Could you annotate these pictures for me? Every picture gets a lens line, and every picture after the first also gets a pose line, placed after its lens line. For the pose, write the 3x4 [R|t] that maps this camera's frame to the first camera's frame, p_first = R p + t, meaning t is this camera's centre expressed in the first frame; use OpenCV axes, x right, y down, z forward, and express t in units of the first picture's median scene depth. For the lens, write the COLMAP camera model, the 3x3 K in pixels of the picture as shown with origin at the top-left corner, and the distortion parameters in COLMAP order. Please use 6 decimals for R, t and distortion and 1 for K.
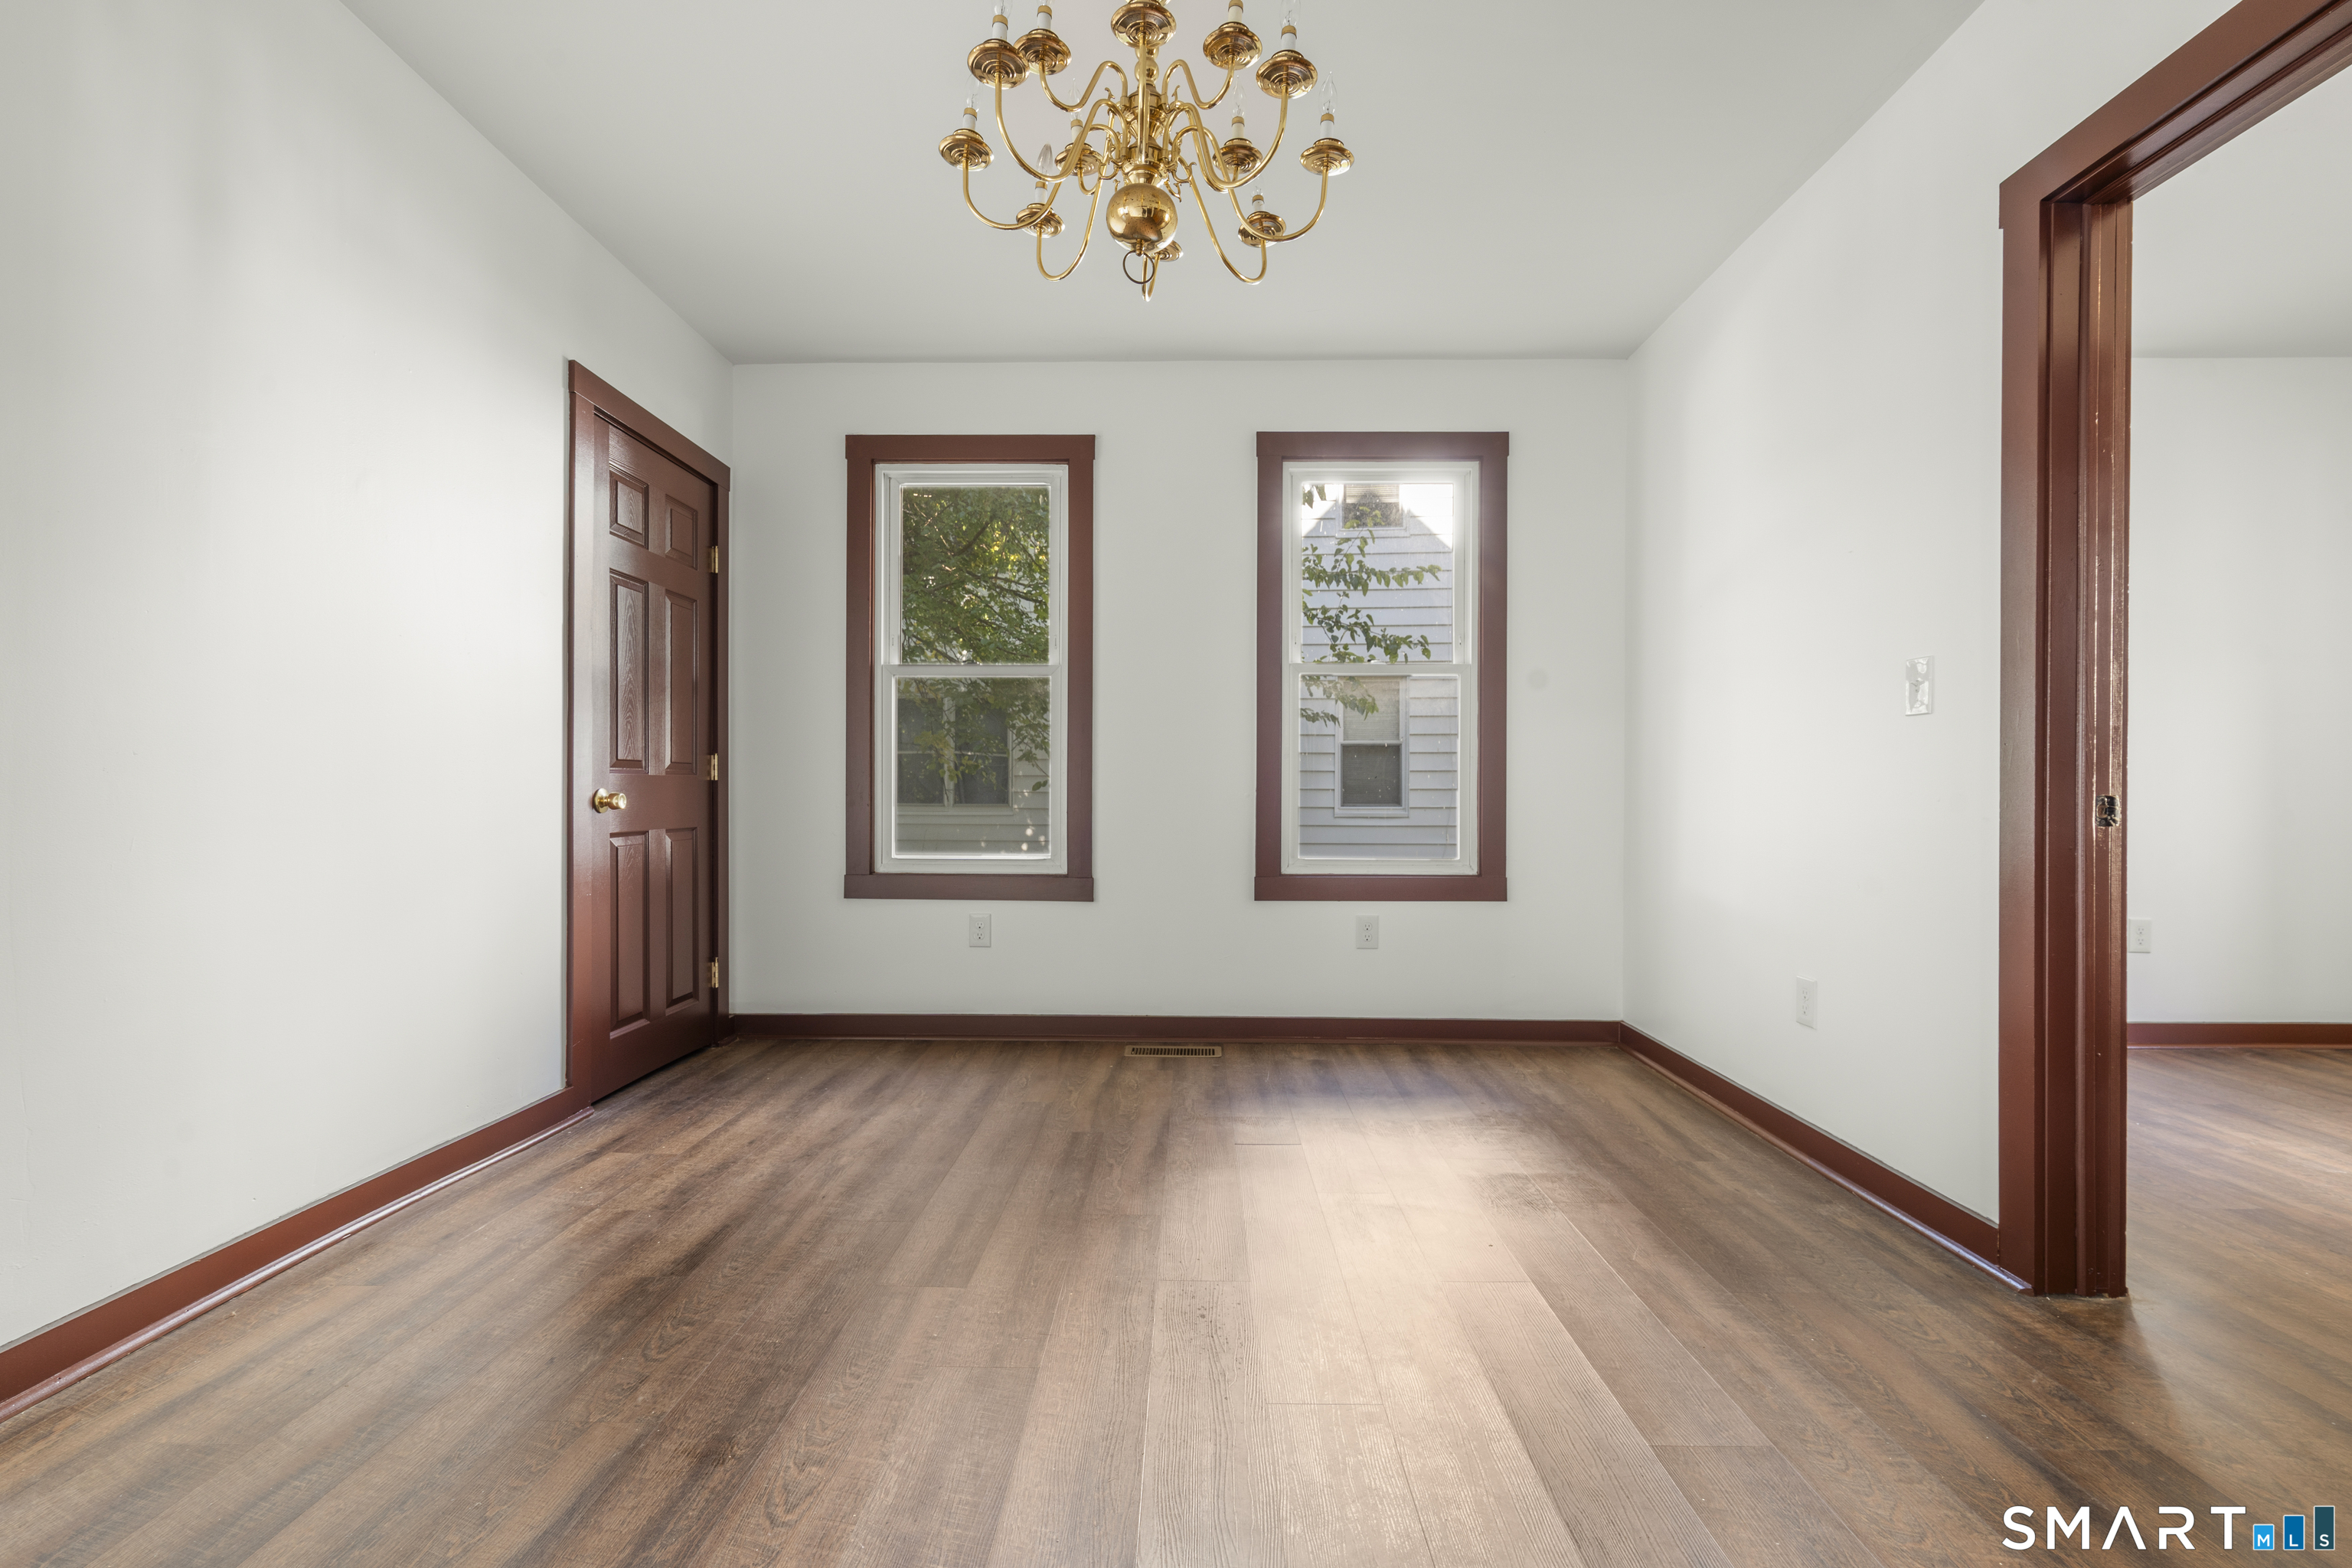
lens RADIAL K [[1089.6, 0, 1171.2], [0, 1089.6, 791.8], [0, 0, 1]] dist [-0.003728, 0.000129]
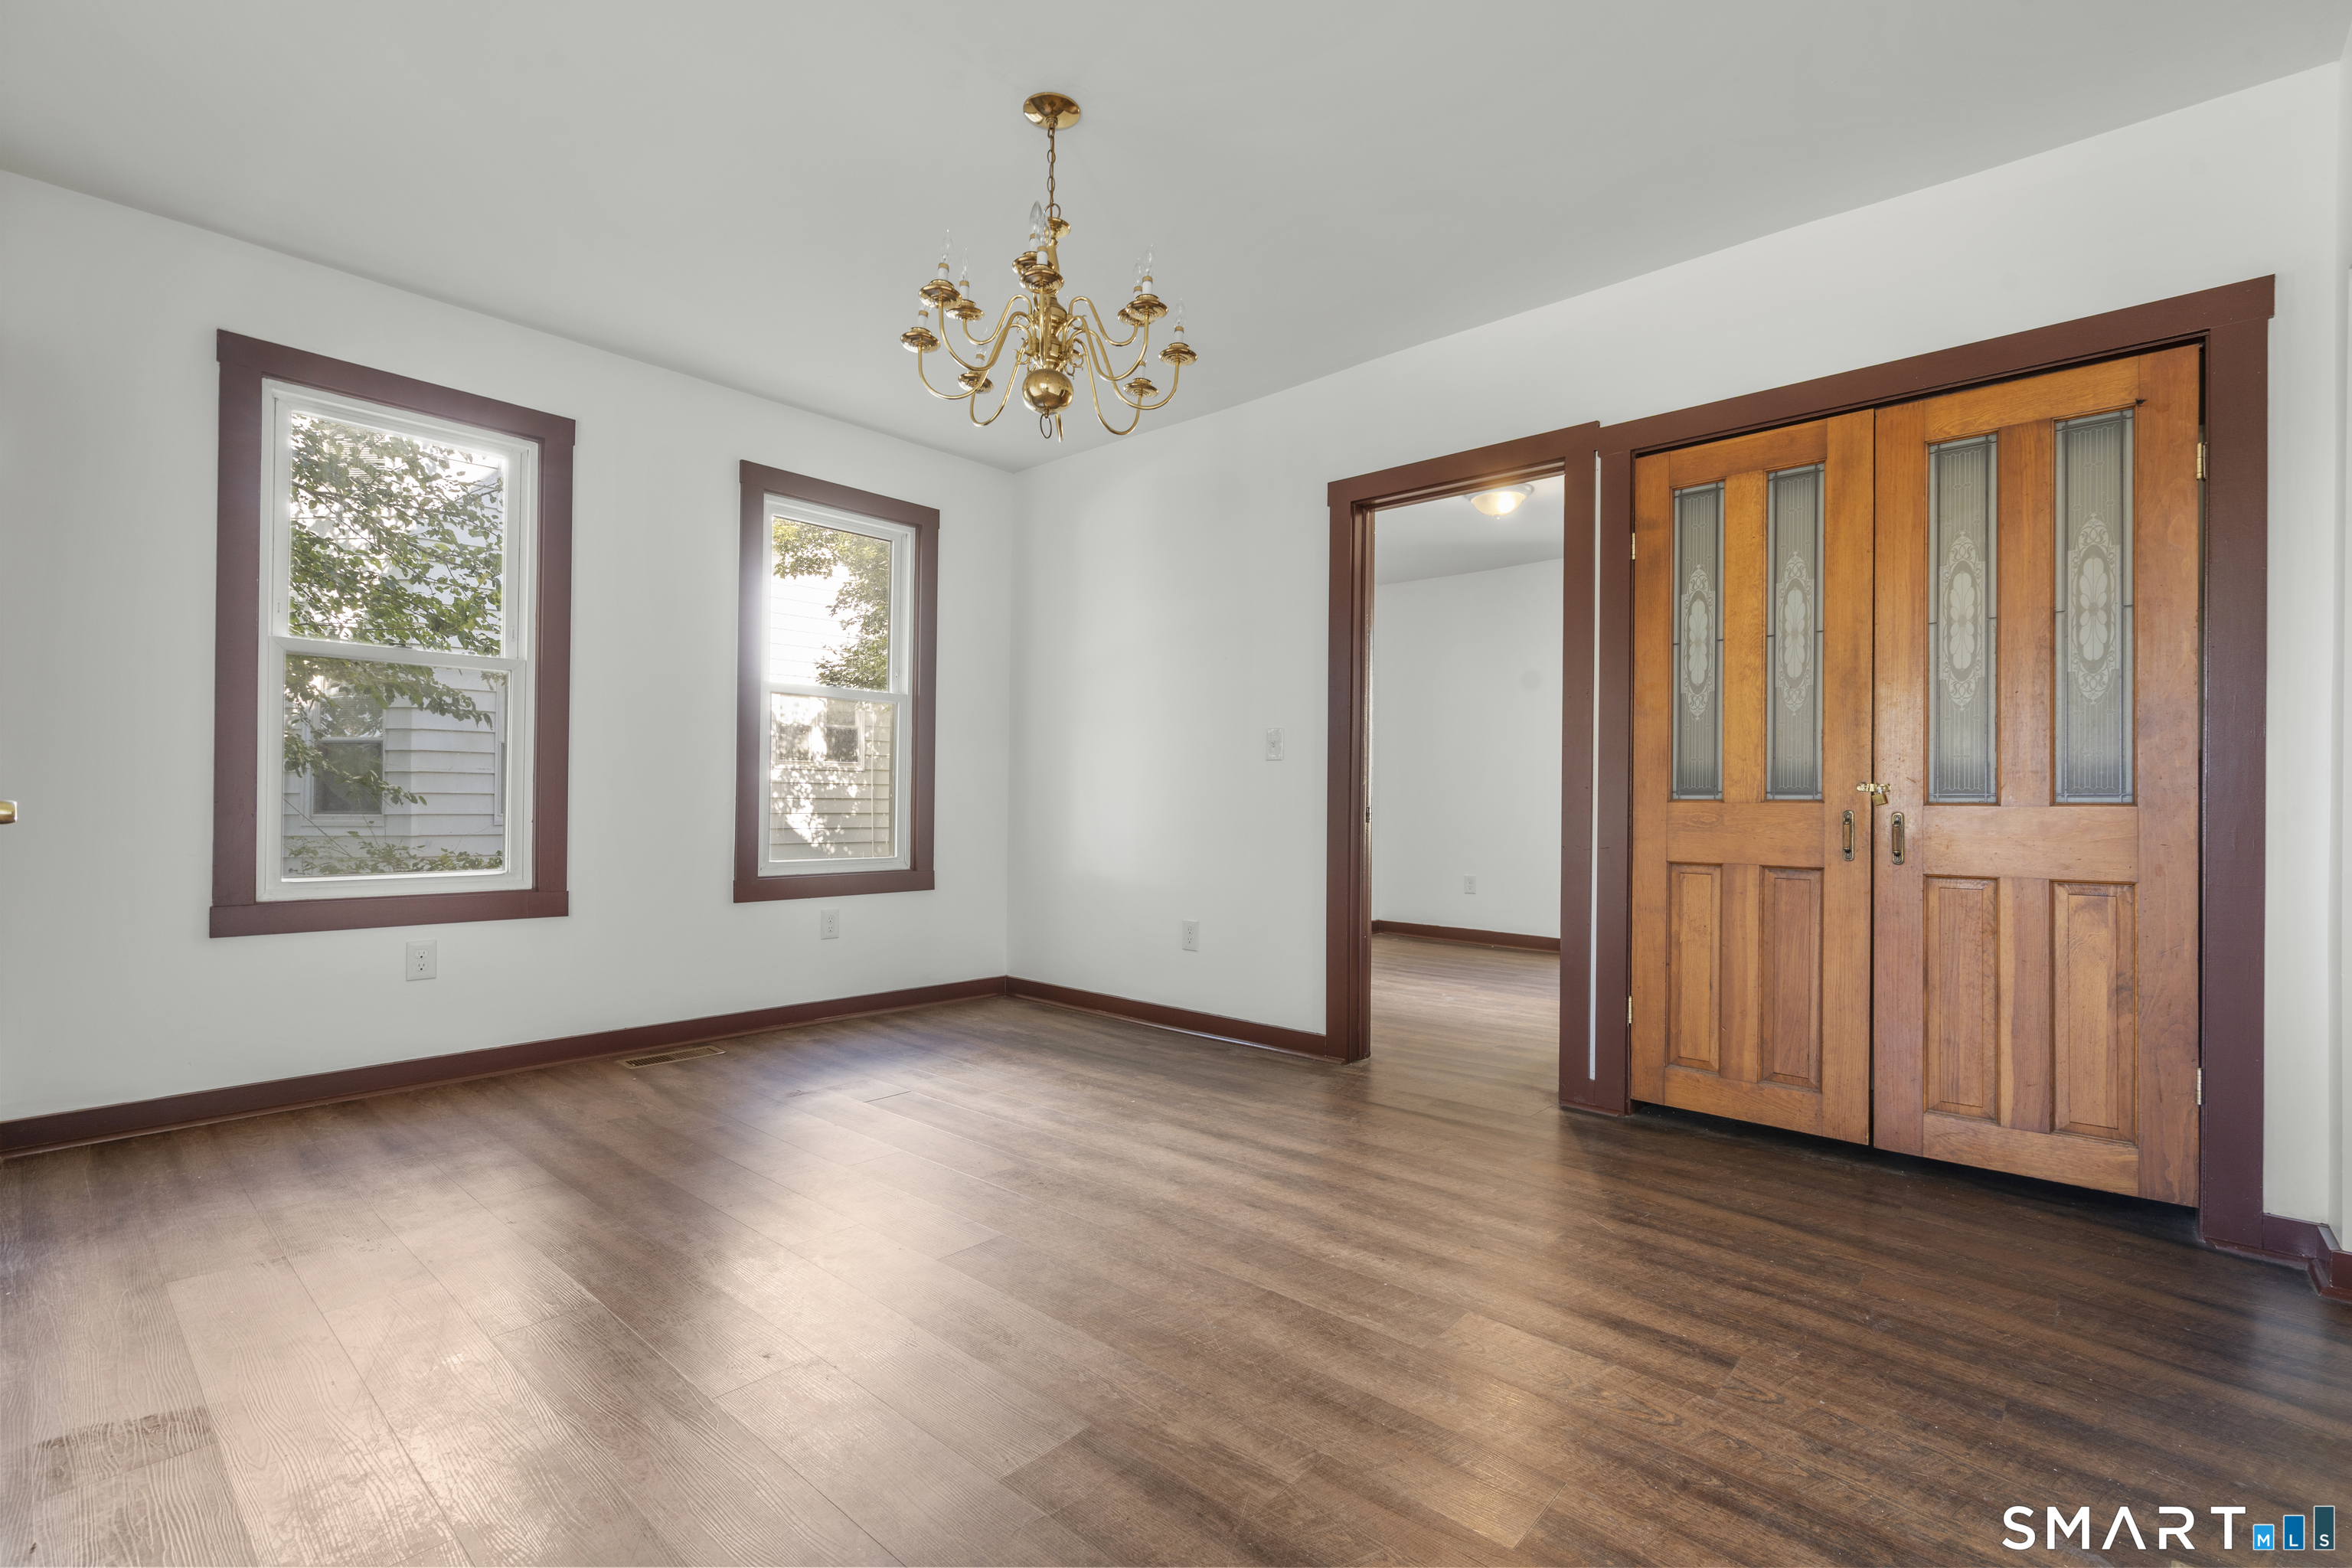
lens RADIAL K [[1058.4, 0, 1172.9], [0, 1058.4, 795.6], [0, 0, 1]] dist [-0.000855, 0.000403]
pose [[0.659522, 0.007249, 0.751650, -0.423715], [-0.004710, 0.999974, -0.005511, -0.001989], [-0.751670, 0.000095, 0.659539, -0.005601]]
